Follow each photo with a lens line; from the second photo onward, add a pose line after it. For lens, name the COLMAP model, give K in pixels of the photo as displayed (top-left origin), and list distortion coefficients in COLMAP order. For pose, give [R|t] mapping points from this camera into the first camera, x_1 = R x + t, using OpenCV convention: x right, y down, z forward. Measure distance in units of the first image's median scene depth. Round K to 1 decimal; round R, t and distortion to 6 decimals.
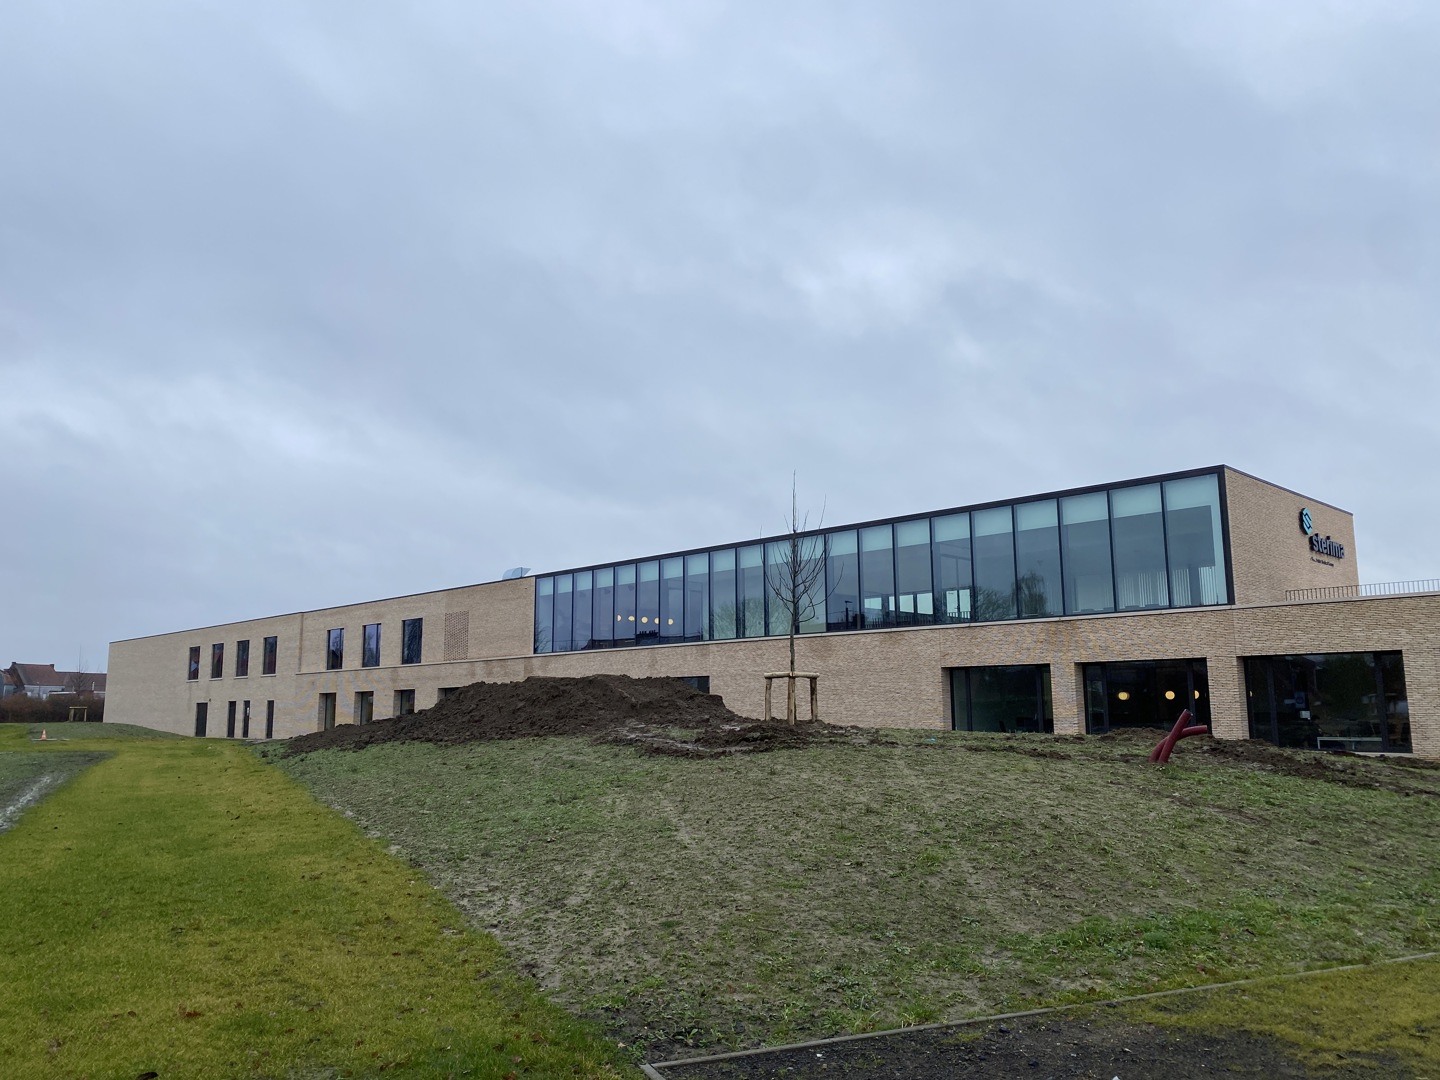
lens RADIAL K [[1112.0, 0, 720.0], [0, 1112.0, 540.0], [0, 0, 1]] dist [0.006945, -0.002194]
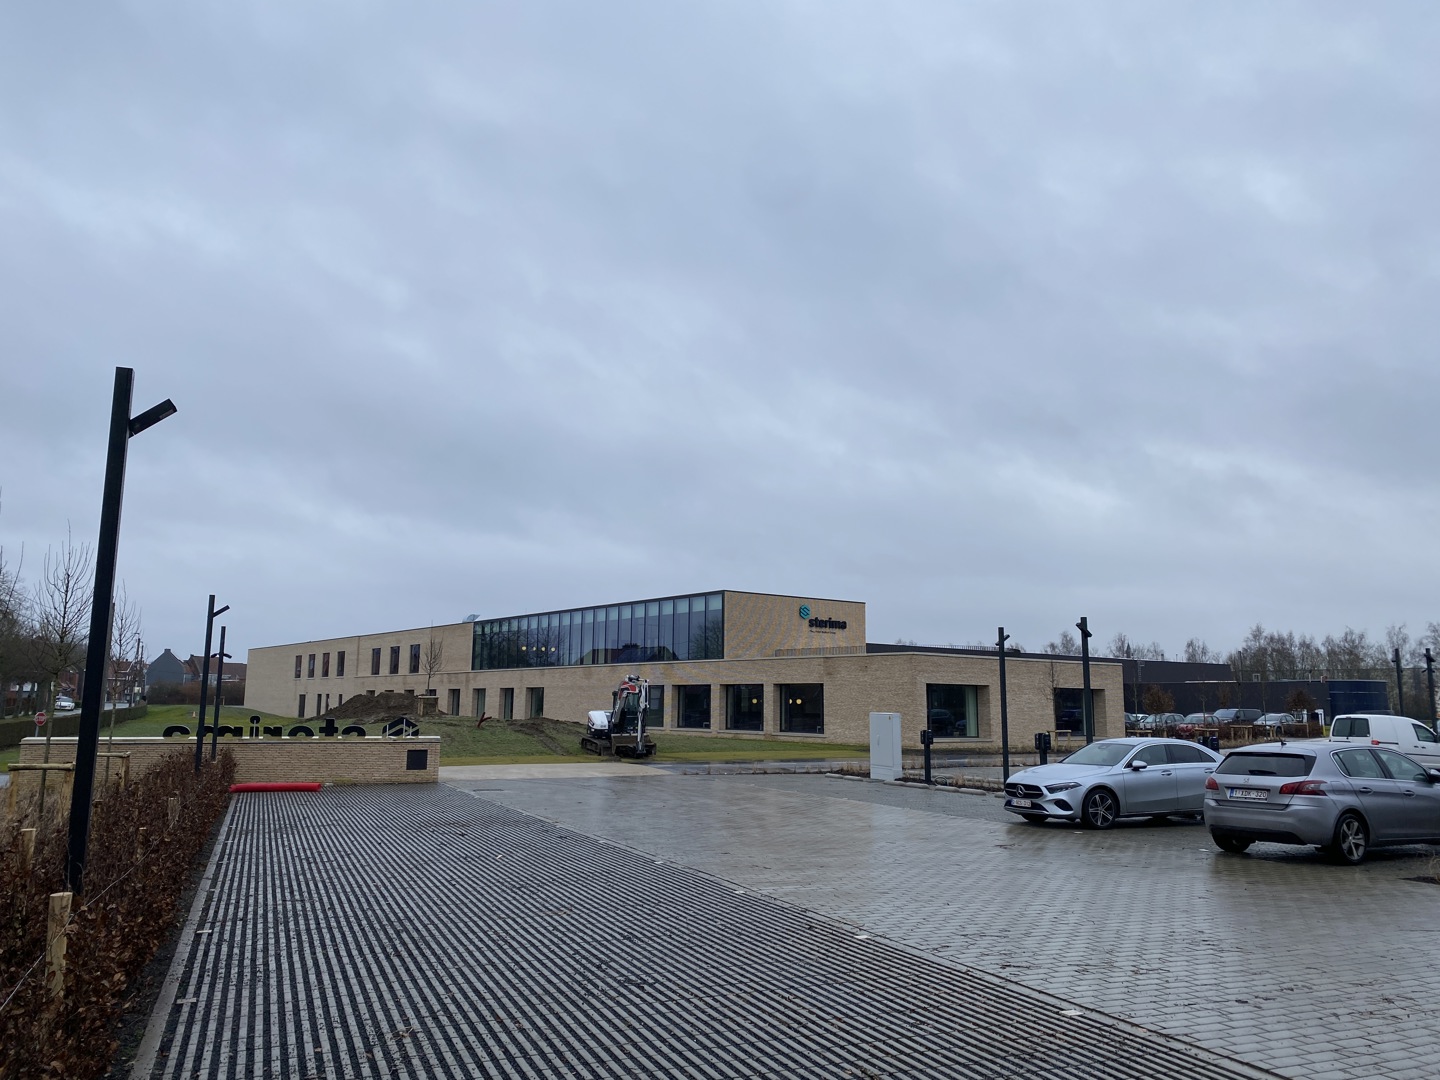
lens RADIAL K [[1112.0, 0, 720.0], [0, 1112.0, 540.0], [0, 0, 1]] dist [0.006945, -0.002194]
pose [[0.992268, 0.005010, -0.124014, 0.374130], [-0.005094, 0.999987, -0.000357, -0.084610], [0.124010, 0.000986, 0.992280, -0.547975]]
